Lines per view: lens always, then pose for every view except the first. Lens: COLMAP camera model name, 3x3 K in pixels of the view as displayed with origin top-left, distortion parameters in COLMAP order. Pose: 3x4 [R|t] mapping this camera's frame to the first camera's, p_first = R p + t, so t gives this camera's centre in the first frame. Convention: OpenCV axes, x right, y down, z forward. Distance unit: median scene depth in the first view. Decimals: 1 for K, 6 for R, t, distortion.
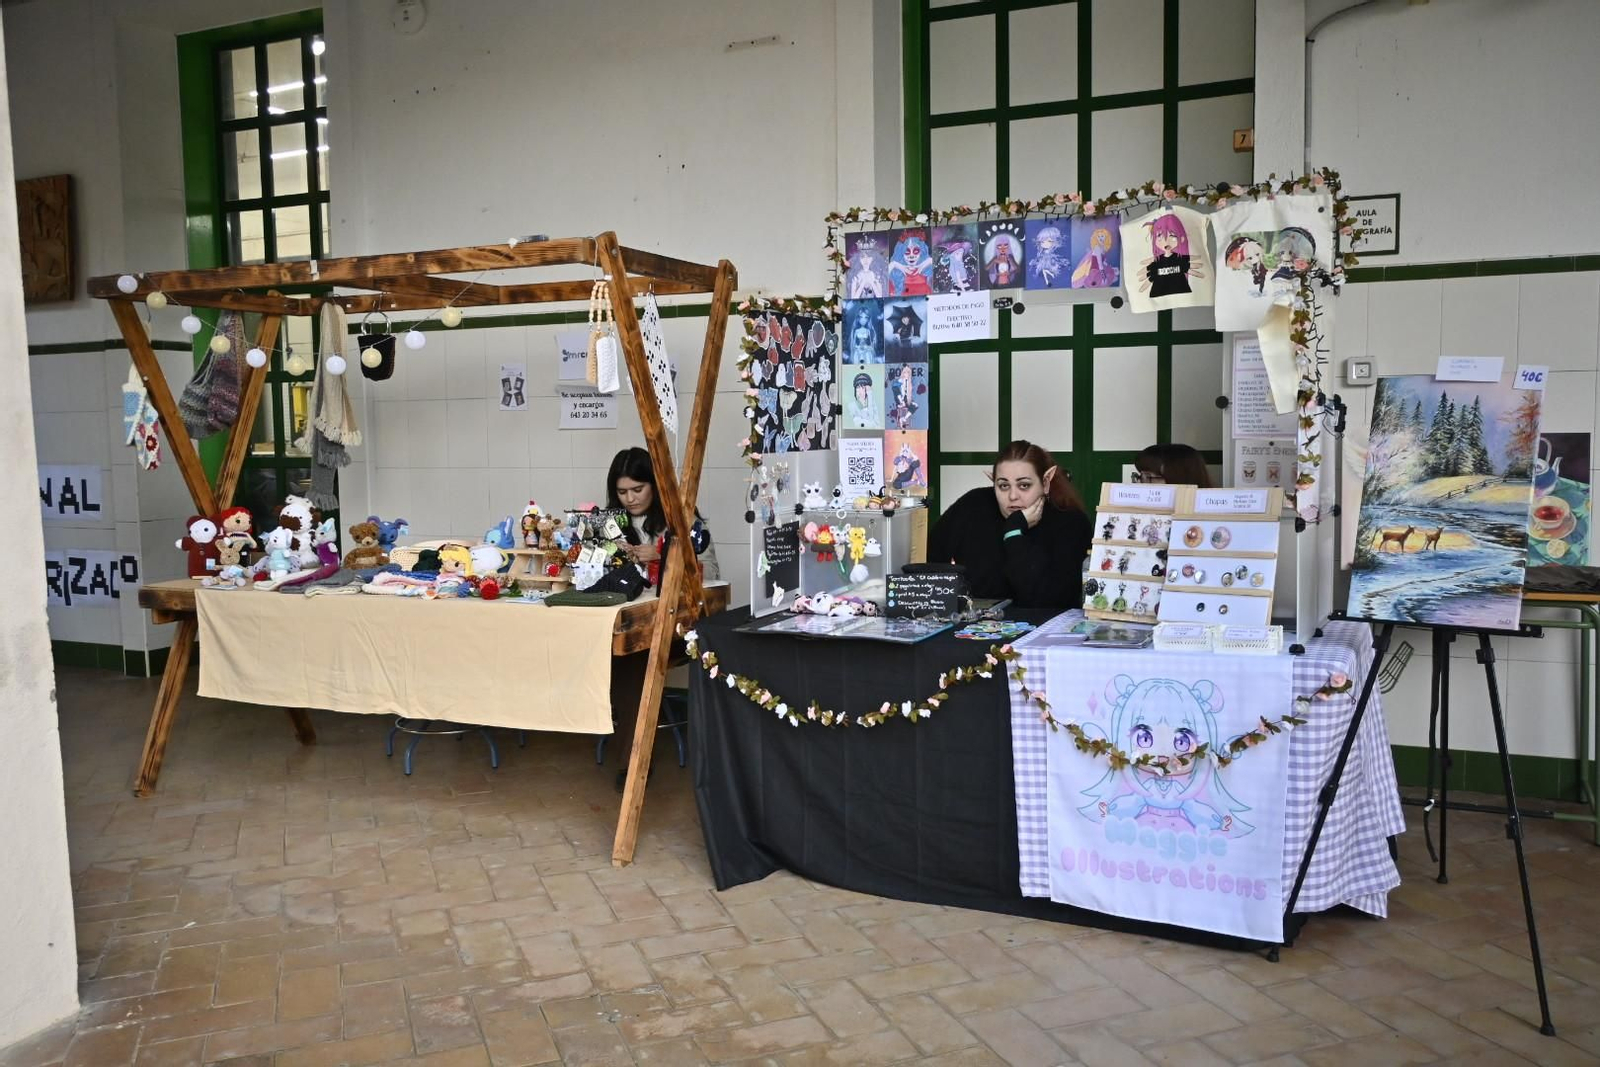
lens RADIAL K [[1365.6, 0, 796.7], [0, 1365.6, 537.0], [0, 0, 1]] dist [0.078762, -0.003387]
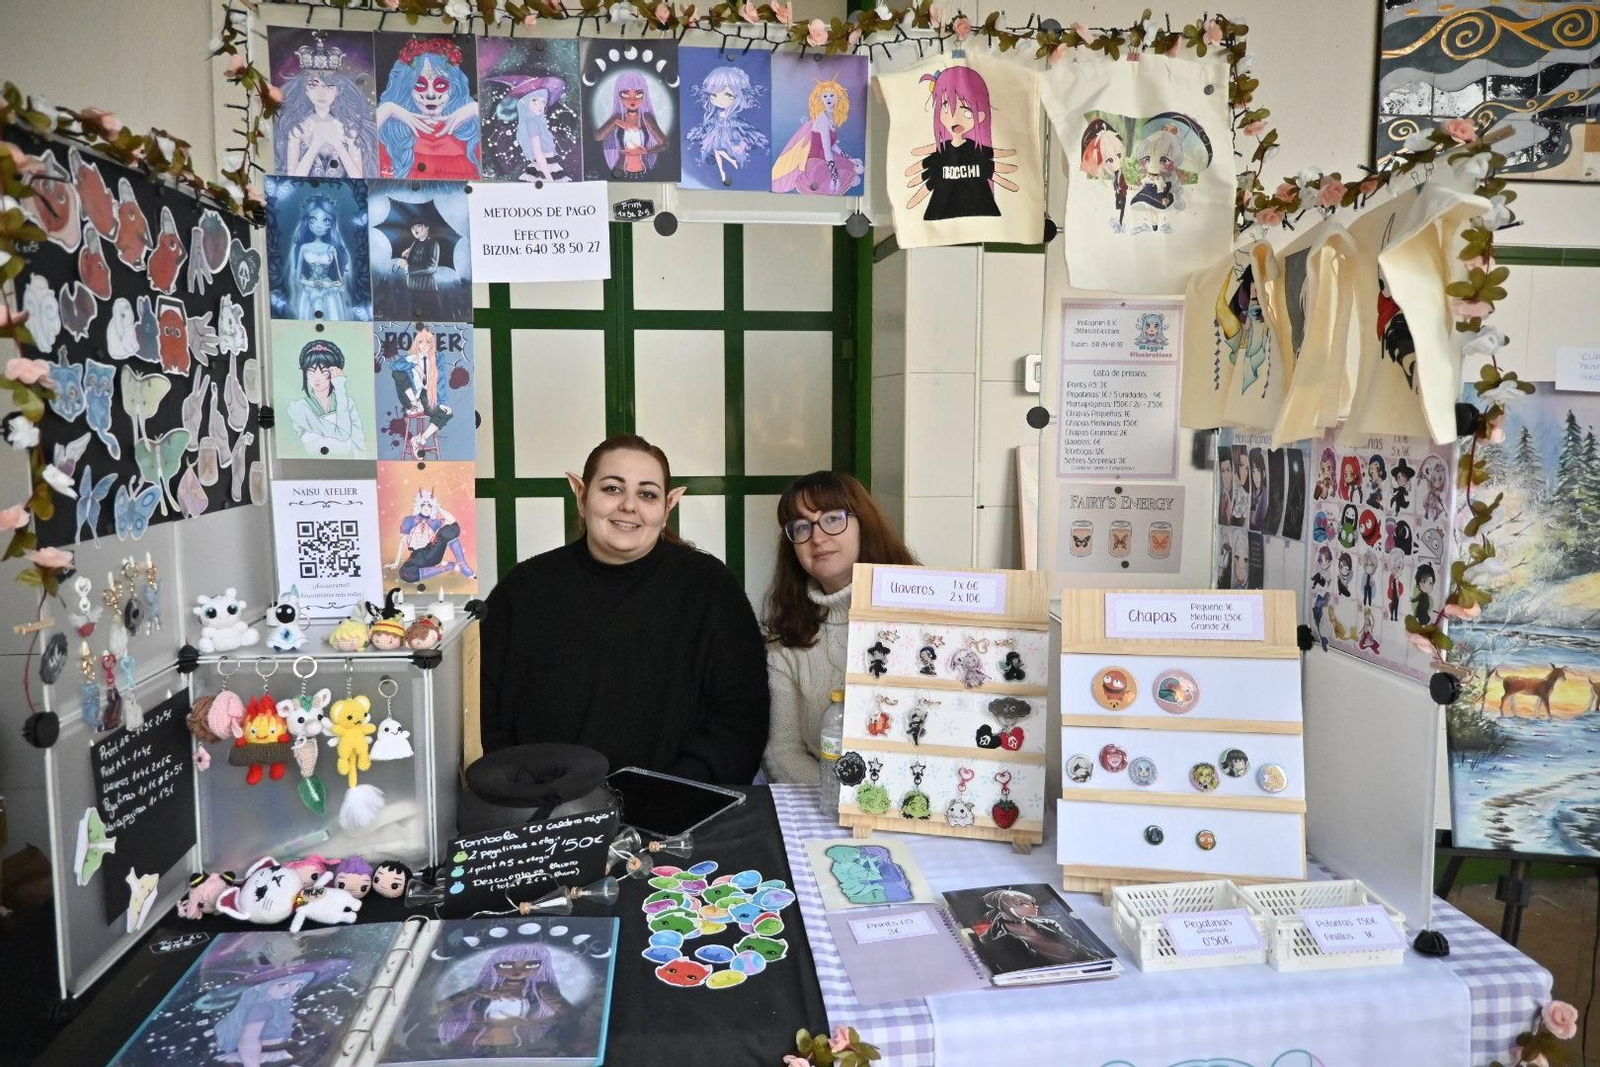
lens RADIAL K [[1087.6, 0, 801.4], [0, 1087.6, 528.9], [0, 0, 1]] dist [-0.002496, -0.001226]
pose [[0.844547, -0.044809, 0.533603, -0.015611], [0.033371, 0.998960, 0.031070, -0.066730], [-0.534440, -0.008433, 0.845164, 0.651264]]
